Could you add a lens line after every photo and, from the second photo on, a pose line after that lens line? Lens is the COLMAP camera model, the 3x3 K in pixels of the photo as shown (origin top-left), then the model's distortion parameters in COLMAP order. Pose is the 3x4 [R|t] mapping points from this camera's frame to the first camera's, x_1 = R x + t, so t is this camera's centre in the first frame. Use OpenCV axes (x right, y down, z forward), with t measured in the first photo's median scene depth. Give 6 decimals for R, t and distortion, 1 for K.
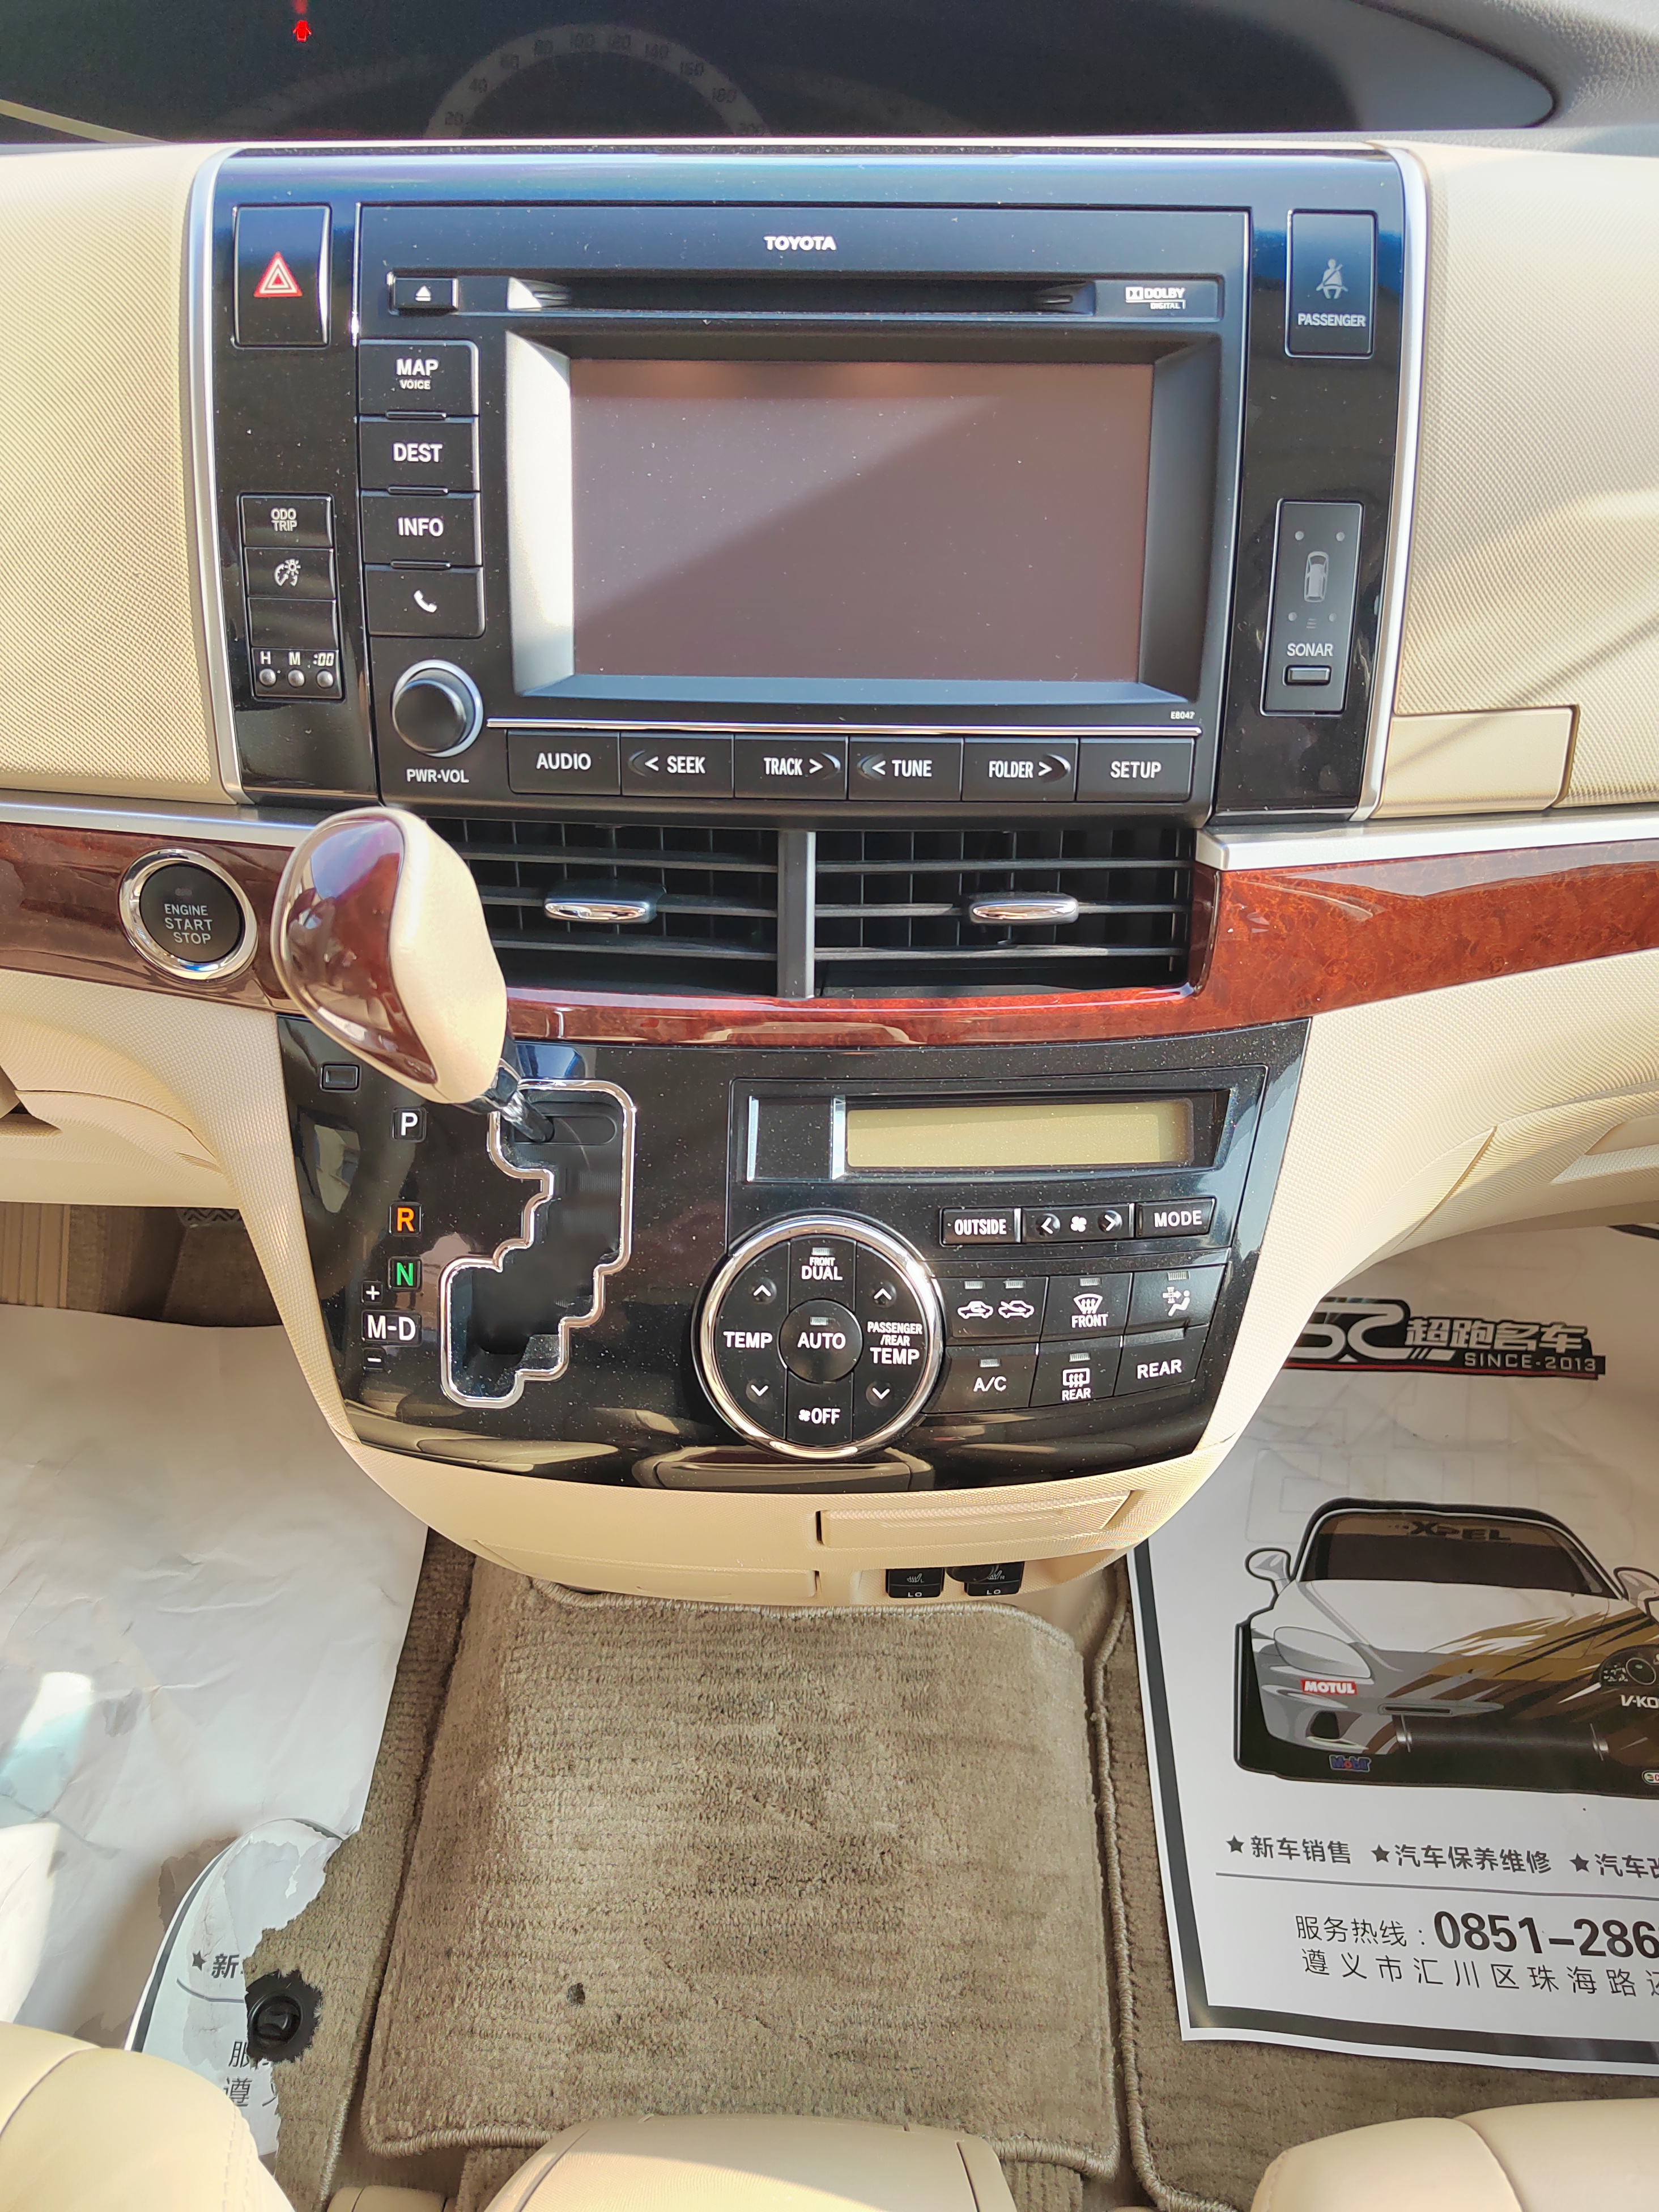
lens RADIAL K [[1511.6, 0, 812.4], [0, 1511.6, 1099.7], [0, 0, 1]] dist [0.036444, -0.031652]
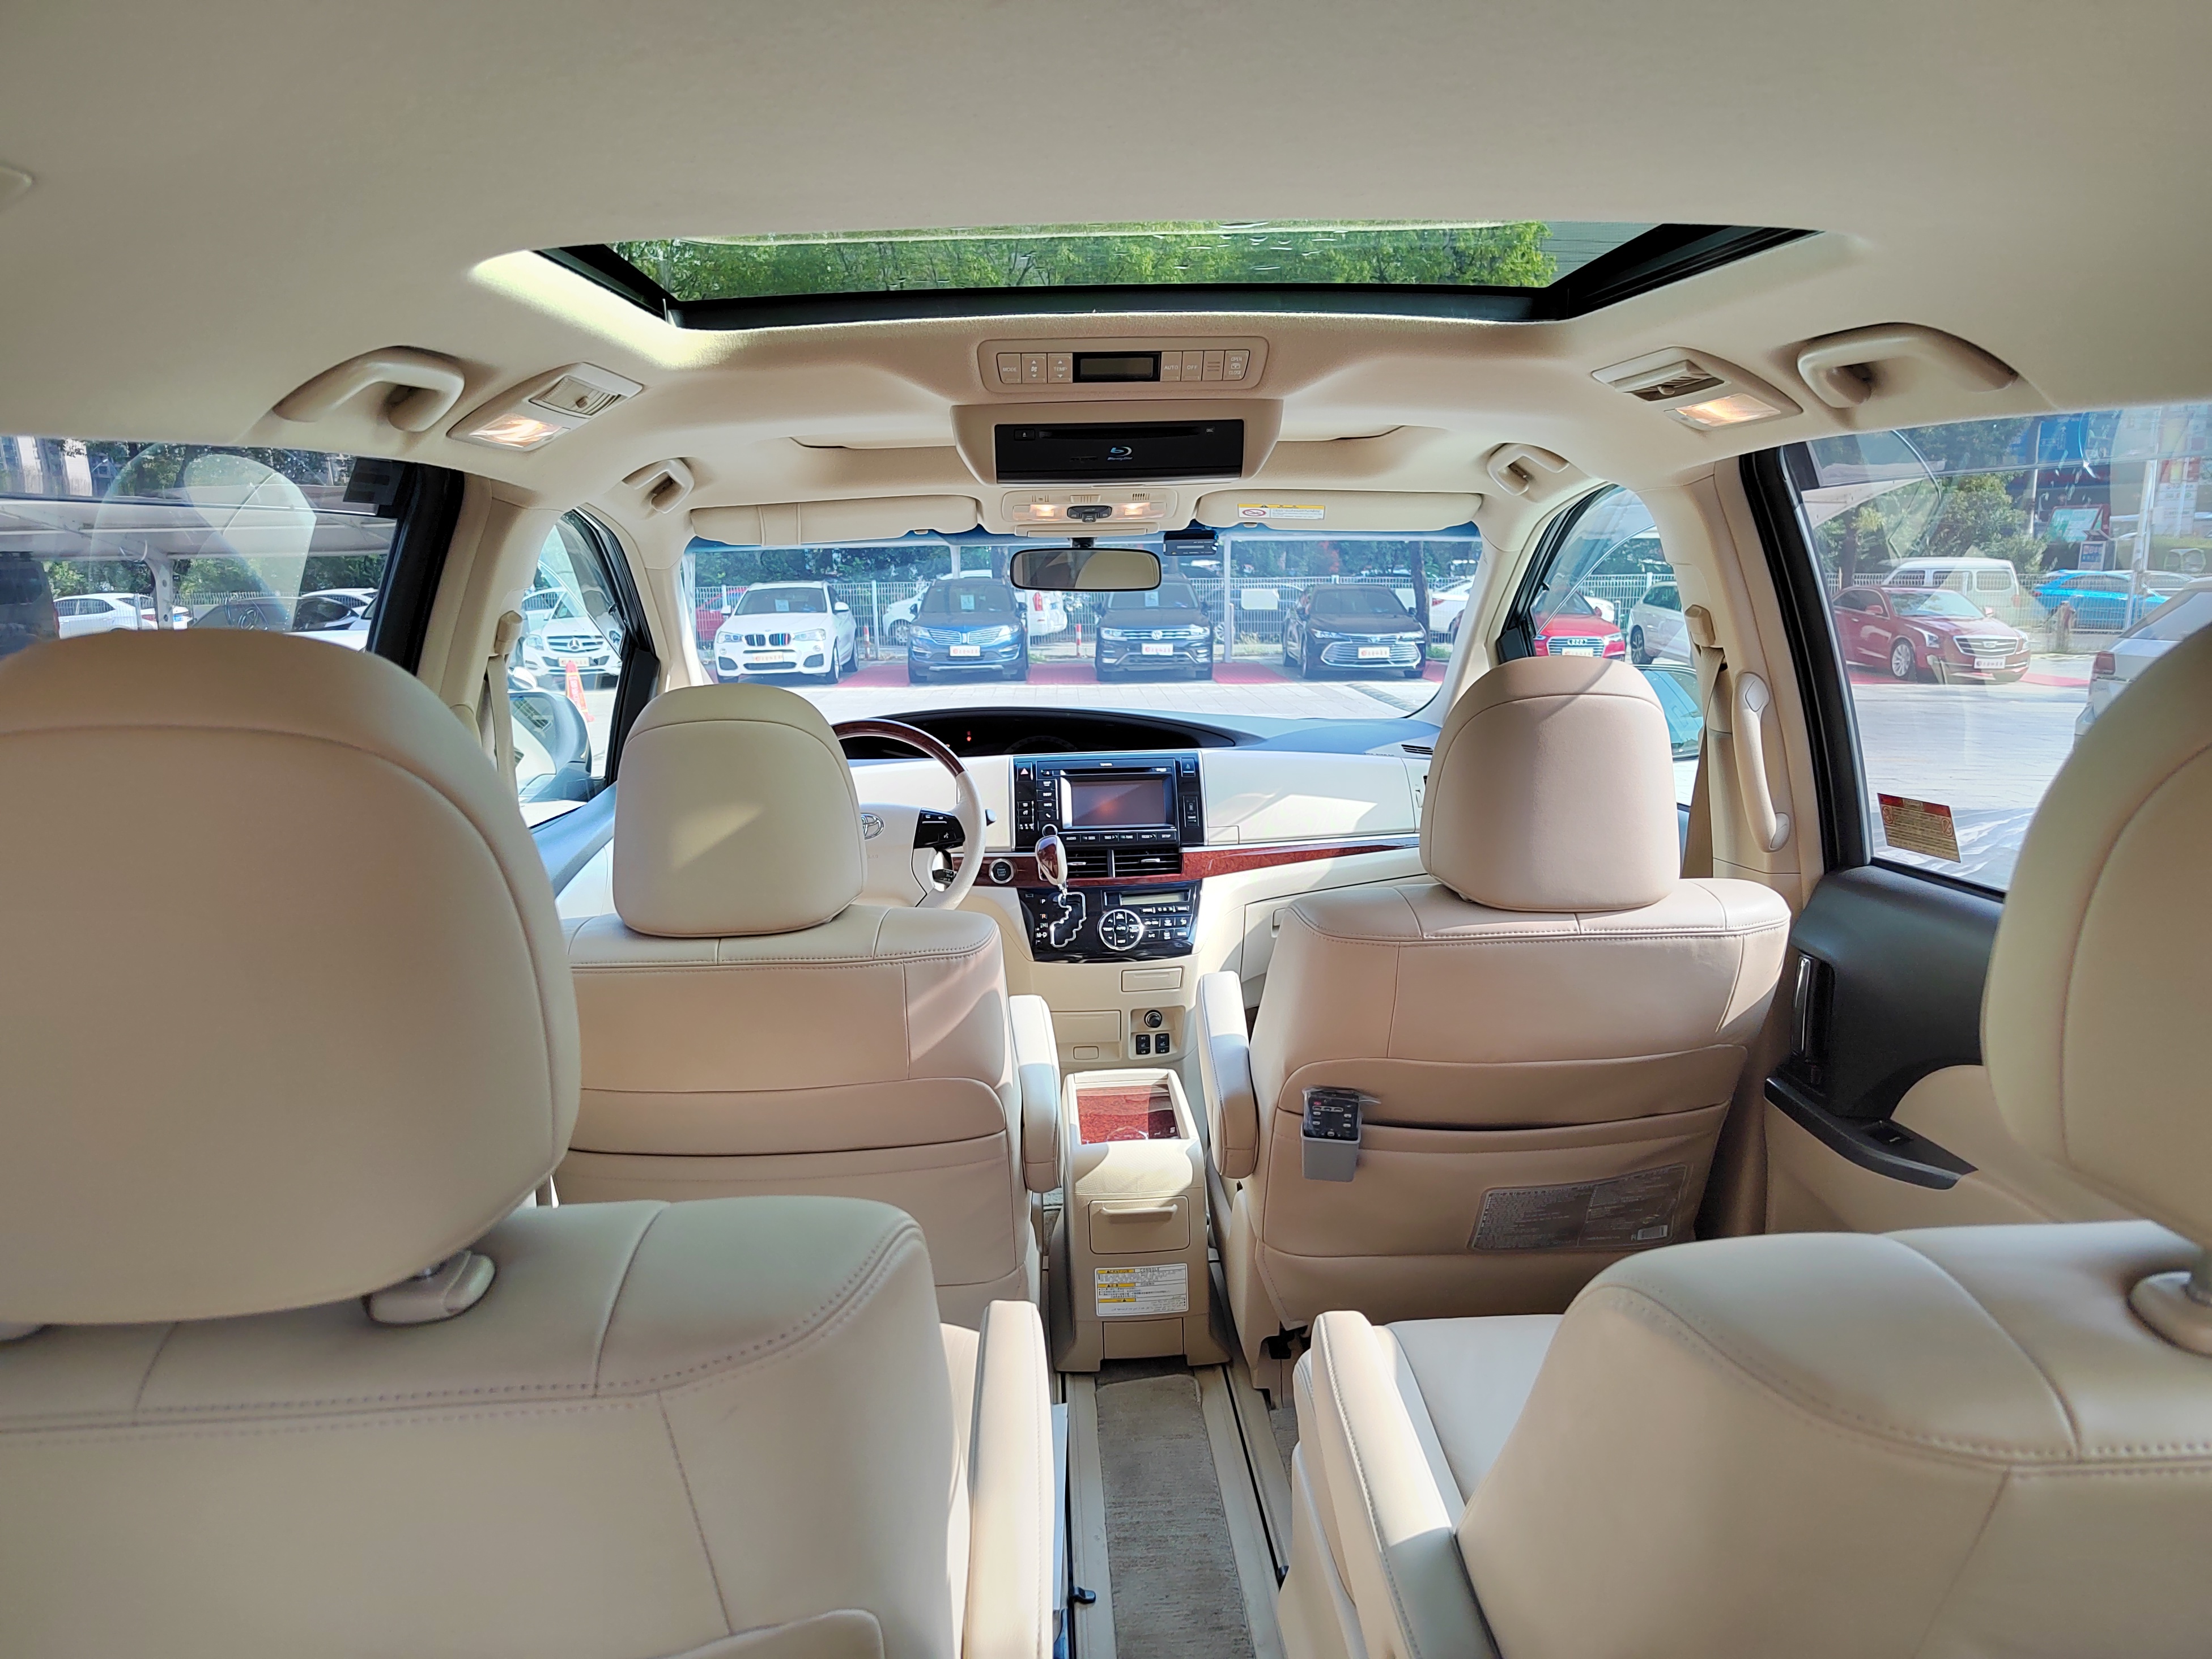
lens RADIAL K [[1511.6, 0, 1091.2], [0, 1511.6, 839.3], [0, 0, 1]] dist [0.036444, -0.031652]
pose [[0.996731, -0.032137, 0.074122, -0.505185], [0.065179, 0.861972, -0.502748, 2.660572], [-0.047735, 0.505936, 0.861249, -3.955814]]
